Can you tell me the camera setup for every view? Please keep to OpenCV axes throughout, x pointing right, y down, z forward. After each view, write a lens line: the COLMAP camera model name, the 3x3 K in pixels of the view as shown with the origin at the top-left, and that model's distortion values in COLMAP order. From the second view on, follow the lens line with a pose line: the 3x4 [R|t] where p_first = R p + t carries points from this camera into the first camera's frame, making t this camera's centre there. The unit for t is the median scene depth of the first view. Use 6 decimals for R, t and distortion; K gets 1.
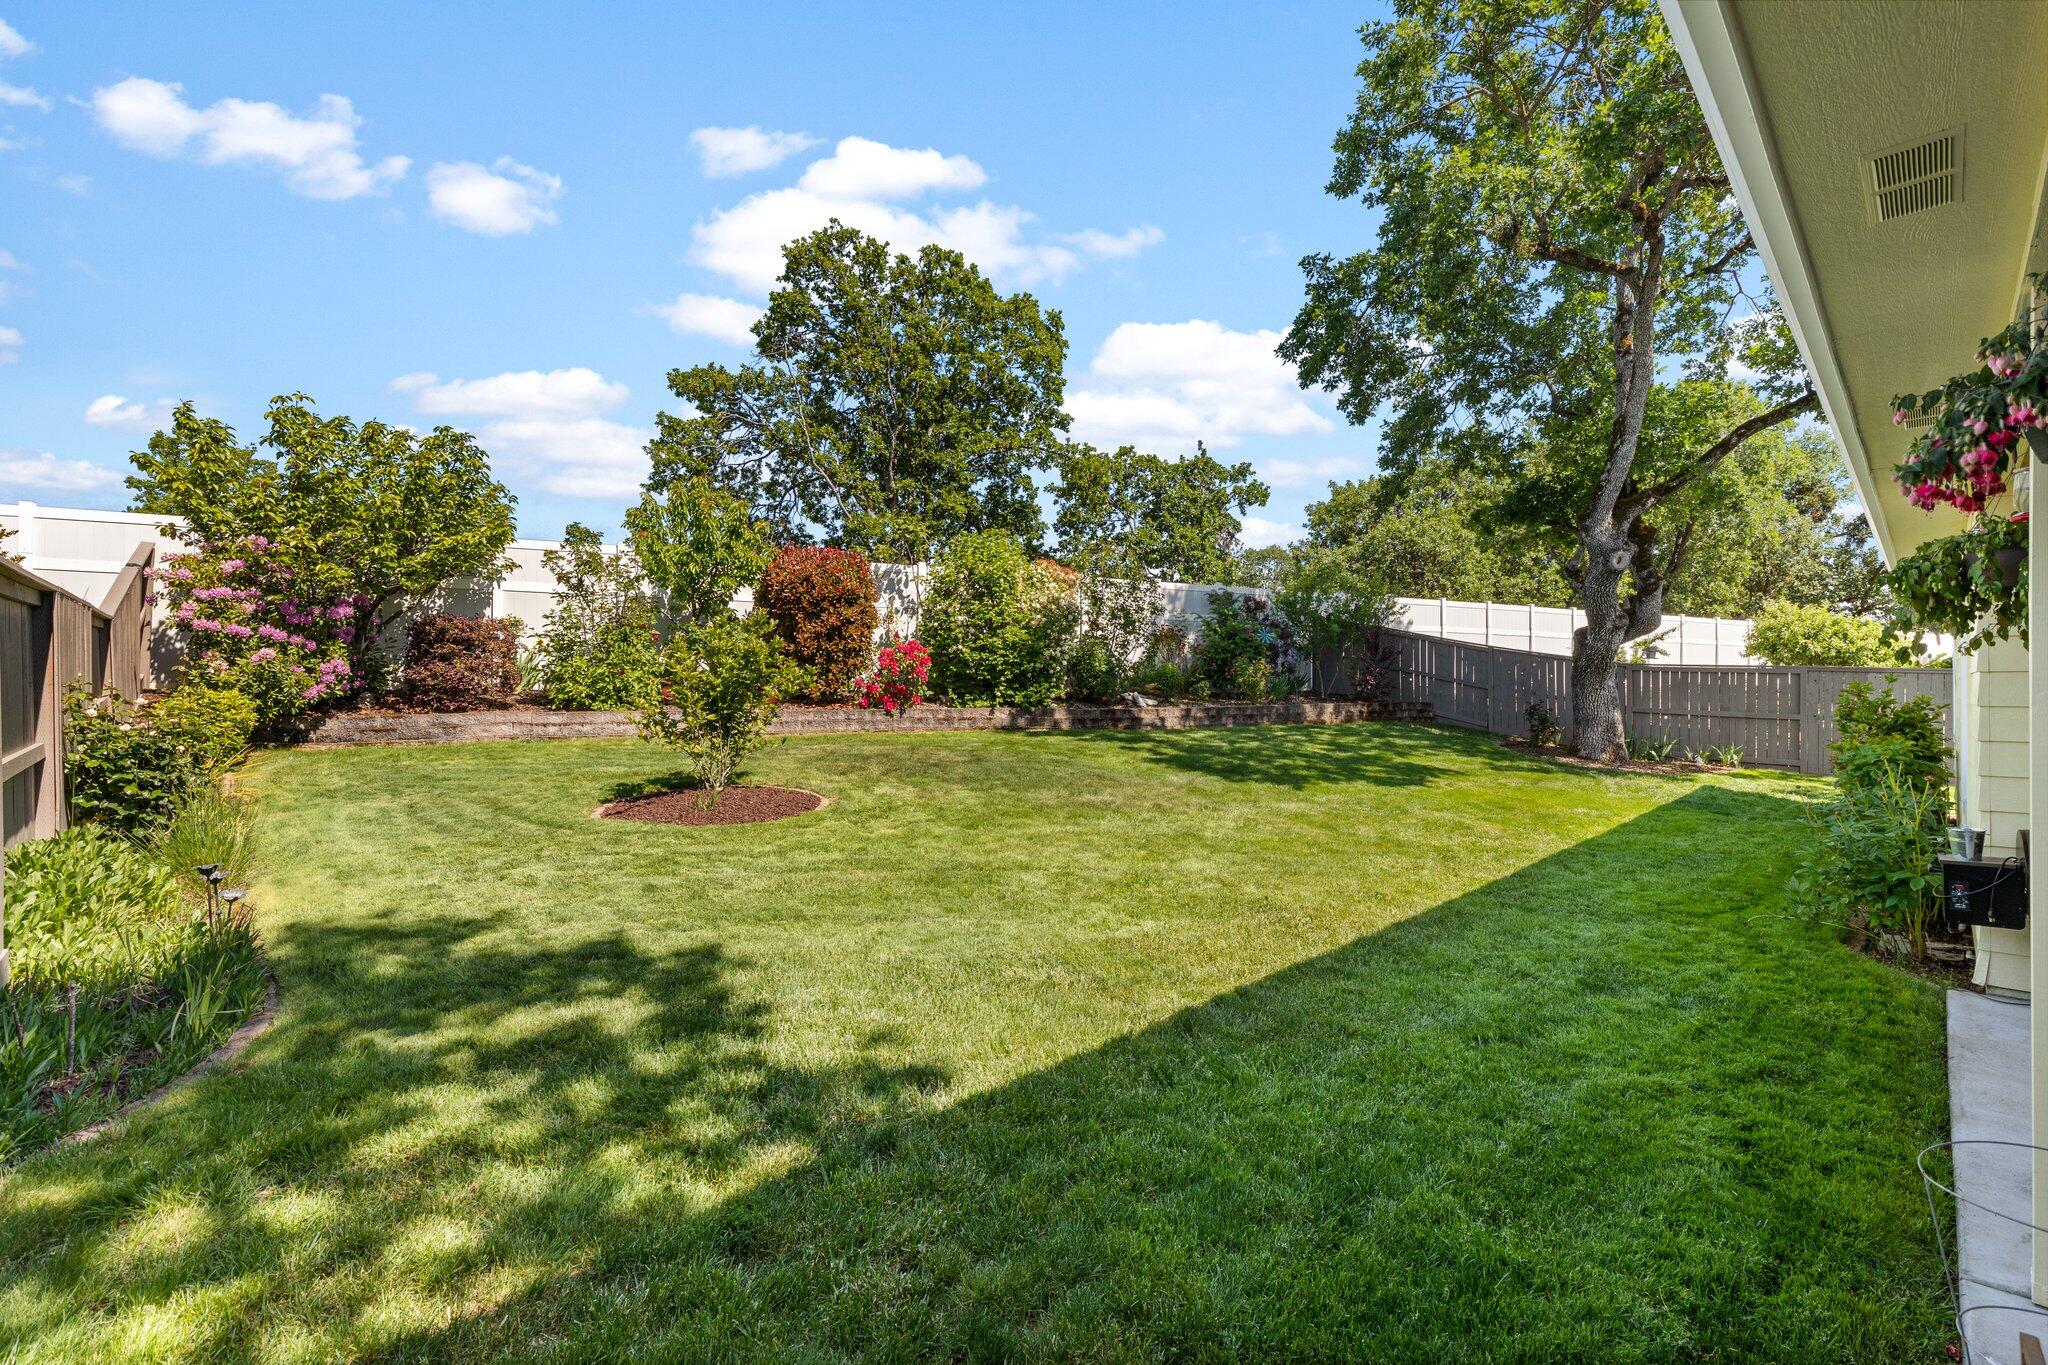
lens RADIAL K [[919.0, 0, 1023.4], [0, 919.0, 681.5], [0, 0, 1]] dist [0.008987, -0.002048]
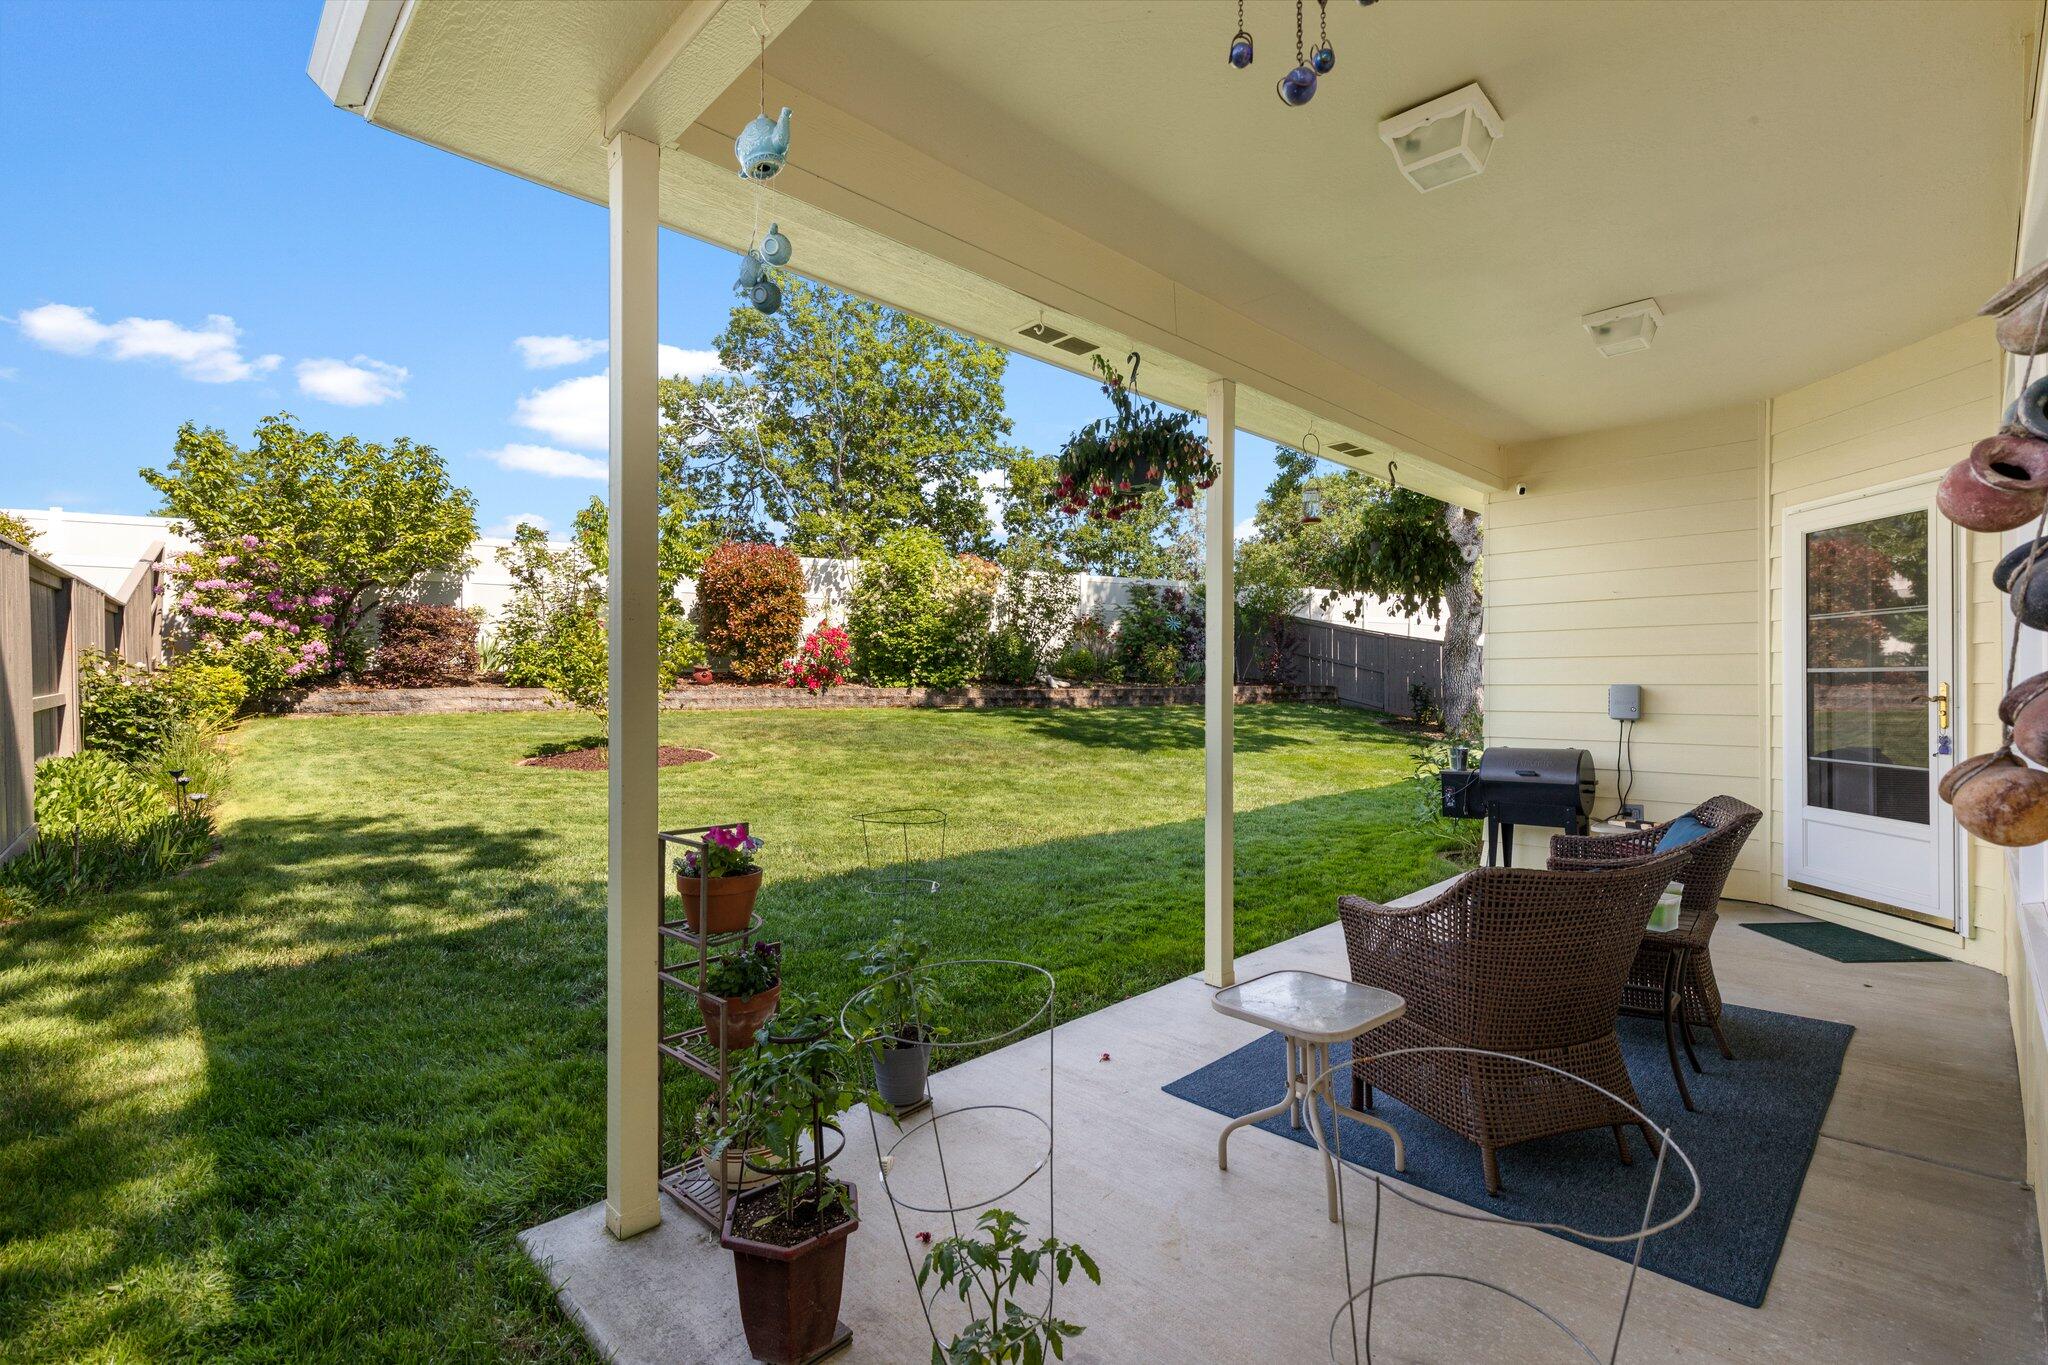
lens RADIAL K [[919.0, 0, 1025.1], [0, 919.0, 682.1], [0, 0, 1]] dist [0.008987, -0.002048]
pose [[0.999867, -0.000926, -0.016281, 0.130472], [0.000999, 0.999989, 0.004512, 0.017892], [0.016277, -0.004528, 0.999857, -0.116702]]
